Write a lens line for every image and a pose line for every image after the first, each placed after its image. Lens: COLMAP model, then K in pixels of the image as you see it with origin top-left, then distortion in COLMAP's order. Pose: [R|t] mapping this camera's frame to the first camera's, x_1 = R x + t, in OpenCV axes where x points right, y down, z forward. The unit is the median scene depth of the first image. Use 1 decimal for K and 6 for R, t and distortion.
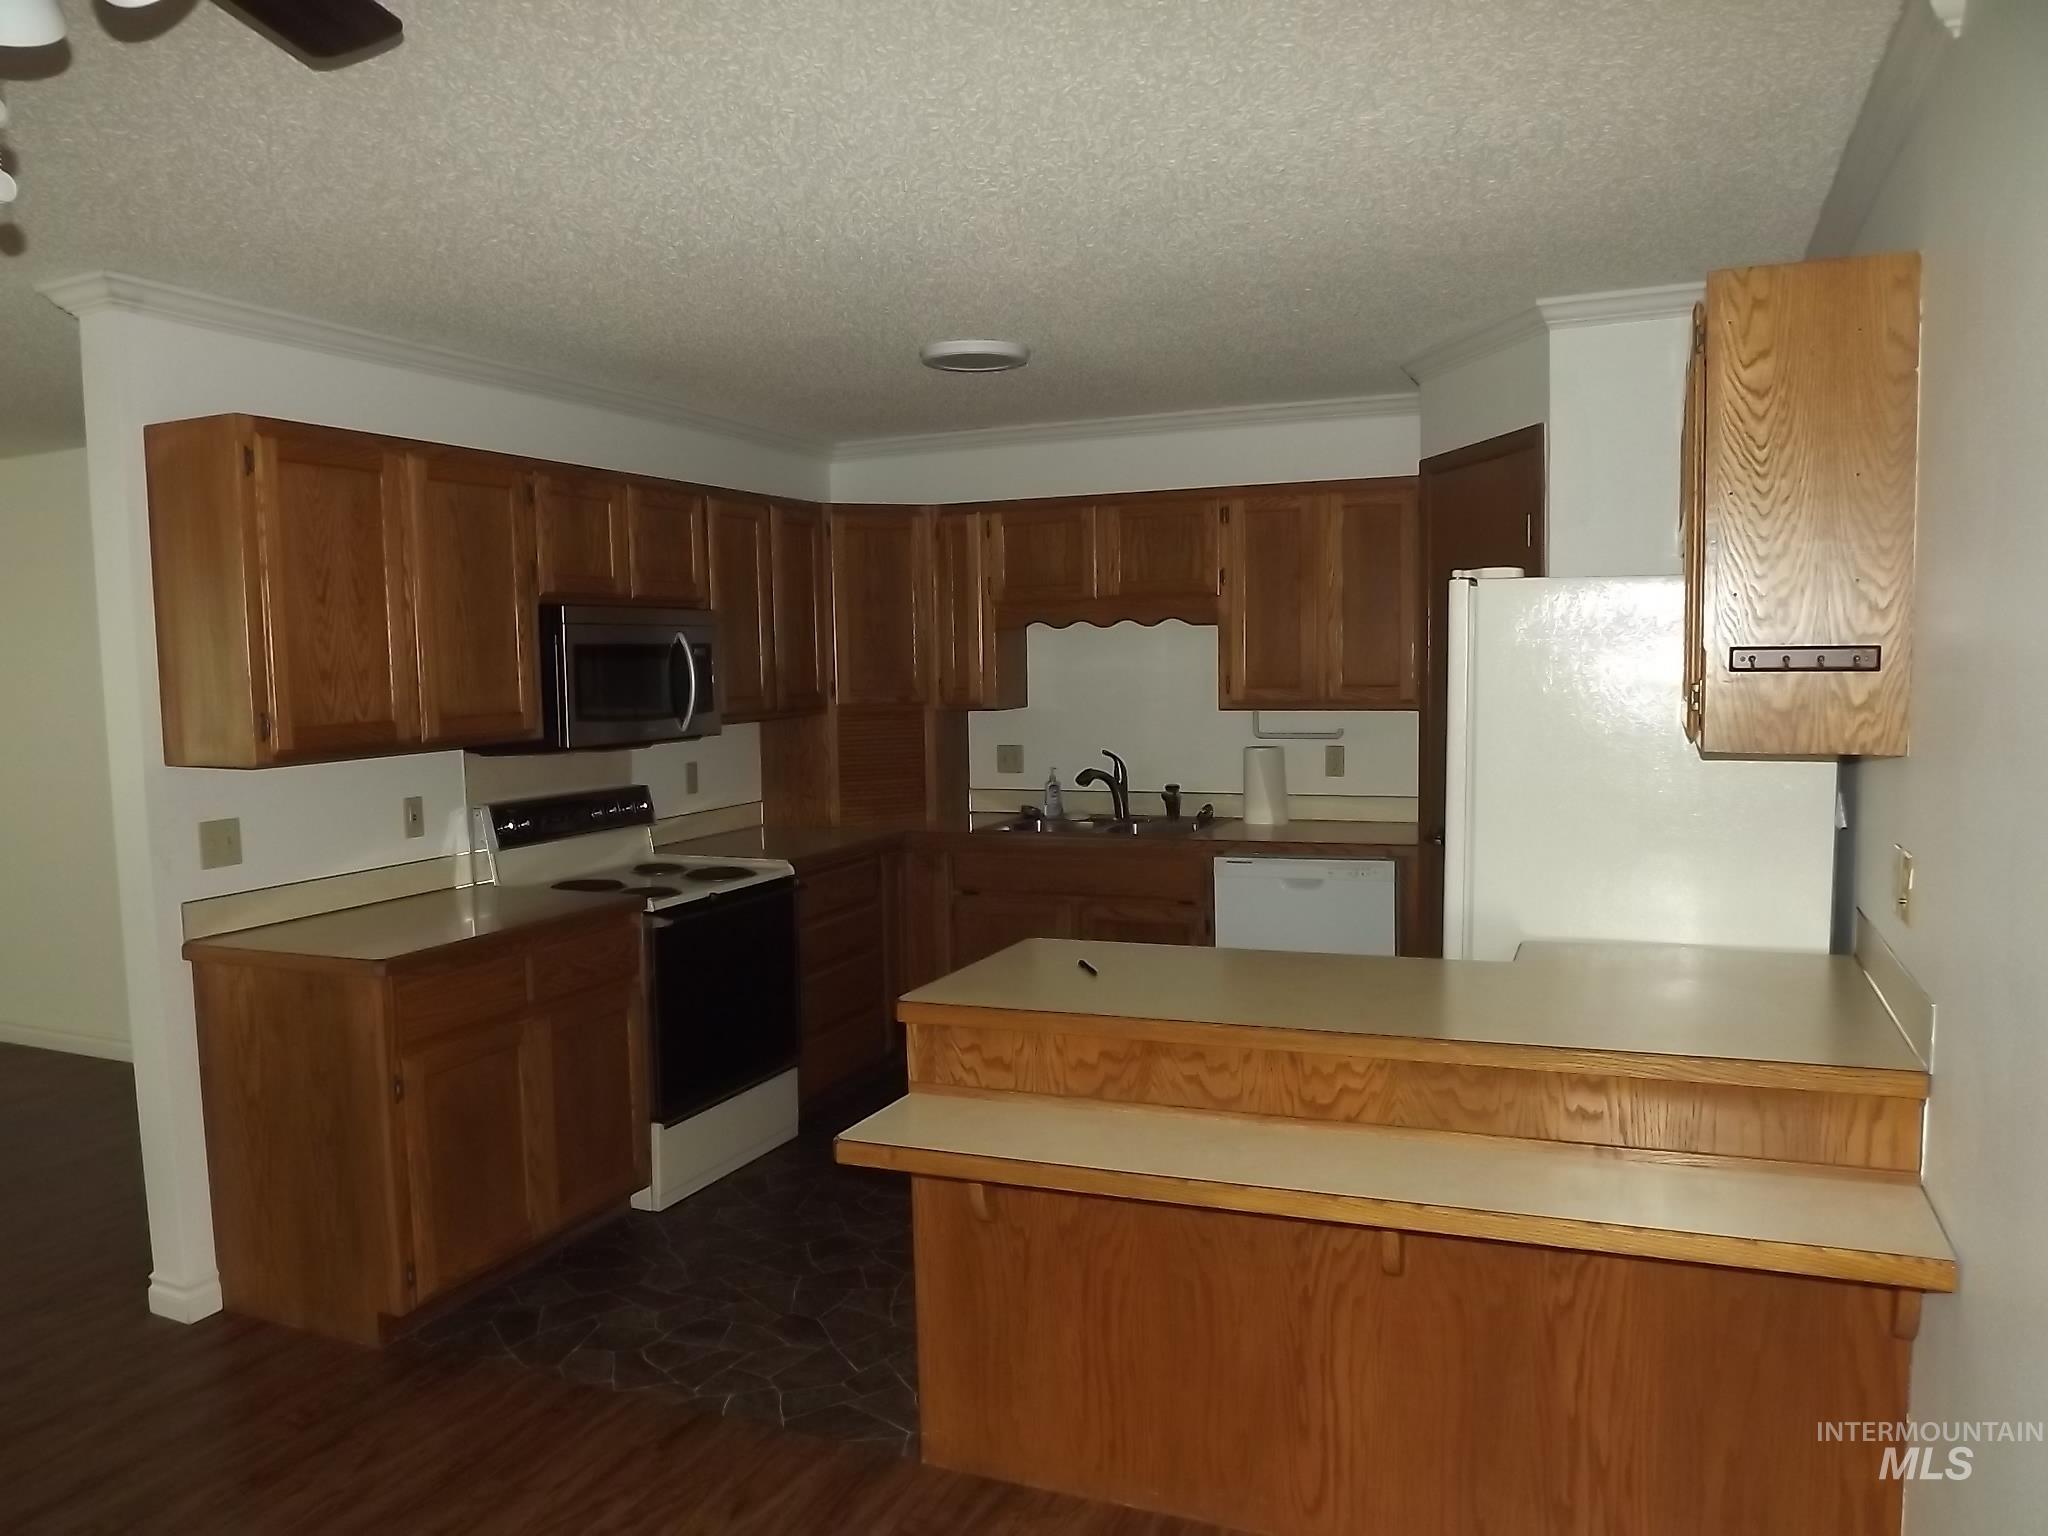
lens RADIAL K [[1499.0, 0, 1023.8], [0, 1499.0, 793.6], [0, 0, 1]] dist [-0.095792, 0.117506]
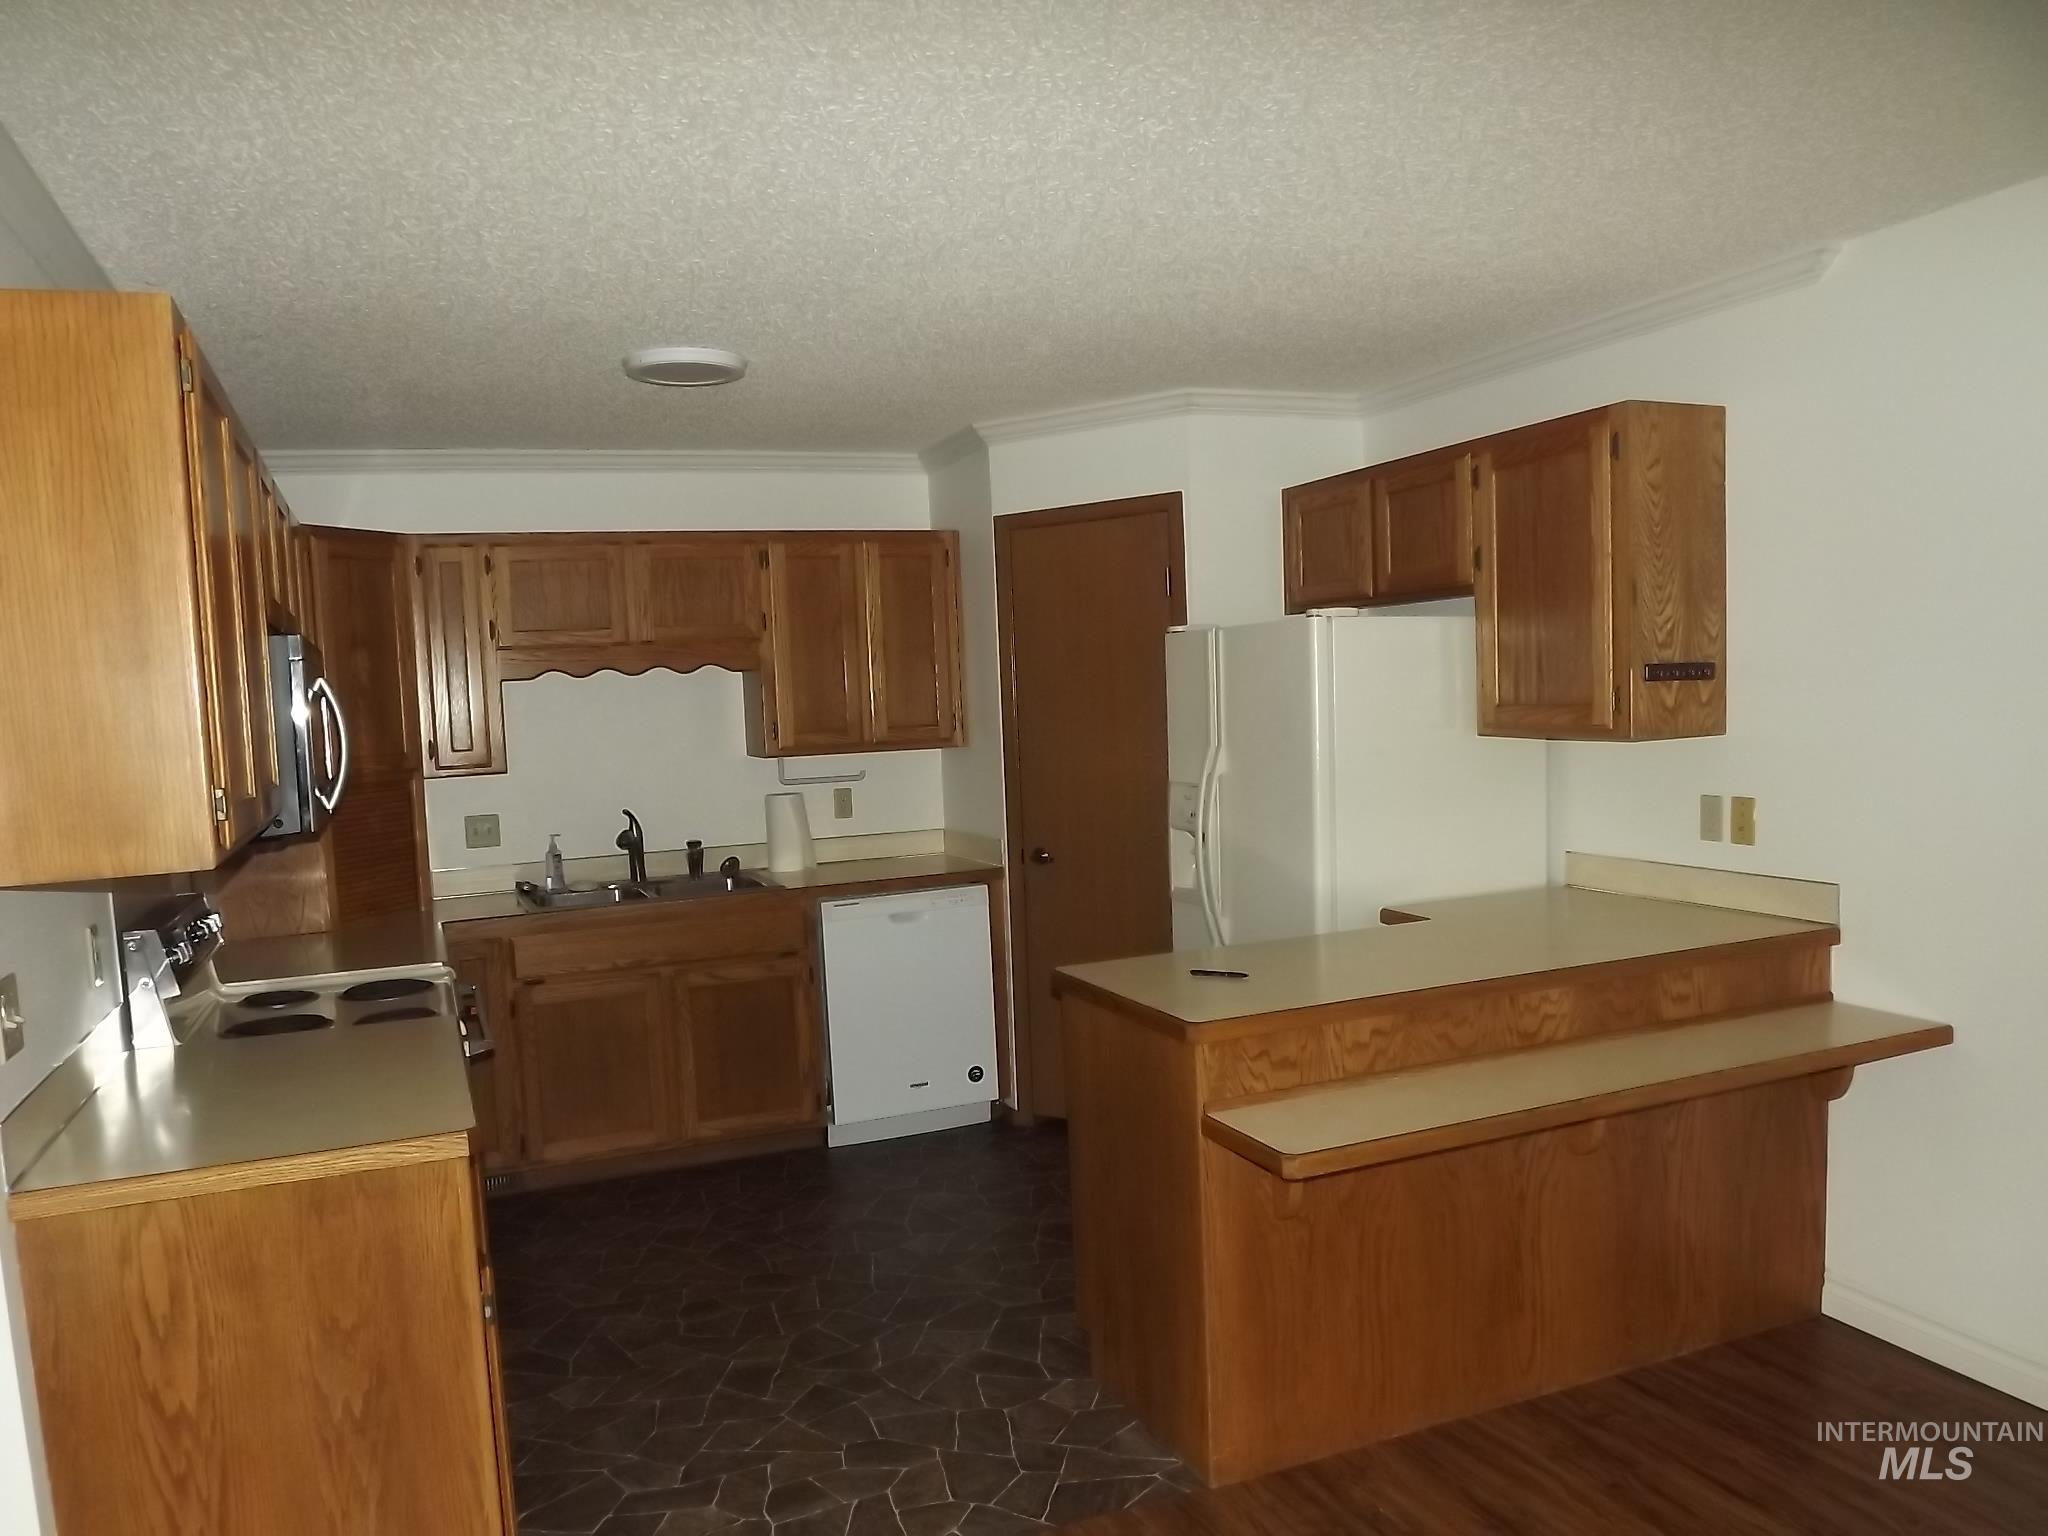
lens RADIAL K [[1496.9, 0, 1022.5], [0, 1496.9, 815.1], [0, 0, 1]] dist [-0.046424, 0.000597]
pose [[0.705425, -0.071563, 0.705163, -0.607682], [0.094599, 0.995495, 0.006393, -0.012146], [-0.702443, 0.062197, 0.709017, 0.259900]]
